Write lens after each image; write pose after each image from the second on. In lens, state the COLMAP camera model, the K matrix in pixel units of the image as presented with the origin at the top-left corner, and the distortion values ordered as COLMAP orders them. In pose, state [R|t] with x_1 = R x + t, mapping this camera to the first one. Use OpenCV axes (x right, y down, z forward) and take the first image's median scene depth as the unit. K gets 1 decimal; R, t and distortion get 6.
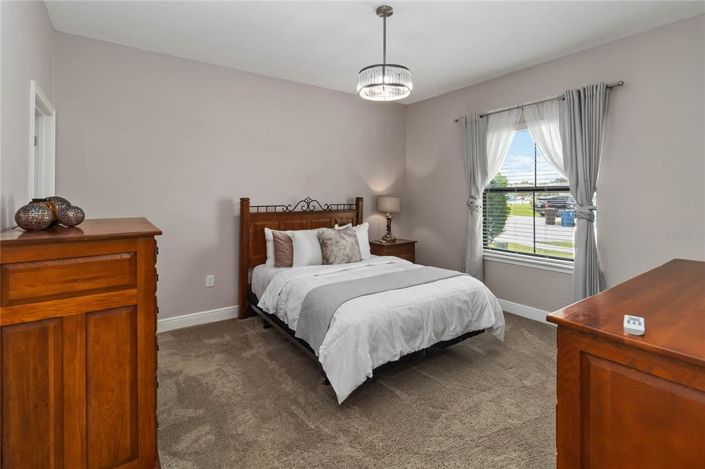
lens RADIAL K [[335.3, 0, 352.6], [0, 335.3, 204.6], [0, 0, 1]] dist [-0.000361, -0.000046]
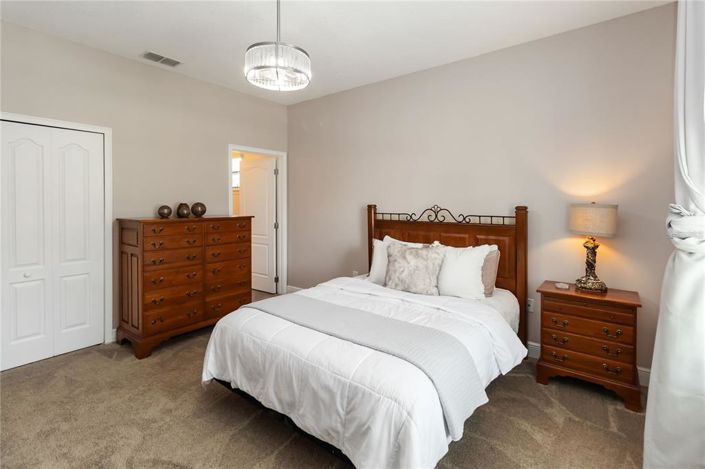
lens RADIAL K [[335.3, 0, 352.6], [0, 335.3, 204.6], [0, 0, 1]] dist [-0.000361, -0.000046]
pose [[0.307168, 0.001382, -0.951654, 0.652822], [-0.043431, 0.998977, -0.012568, -0.004294], [0.950664, 0.045192, 0.306914, 0.645480]]
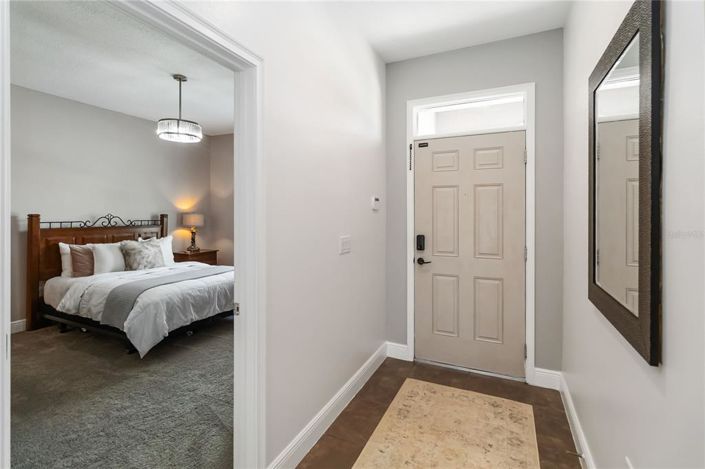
lens RADIAL K [[327.6, 0, 353.5], [0, 327.6, 218.2], [0, 0, 1]] dist [-0.000521, -0.000018]
pose [[0.865537, -0.003253, 0.500834, 0.026383], [0.009274, 0.999912, -0.009533, 0.011454], [-0.500759, 0.012896, 0.865491, -0.378553]]
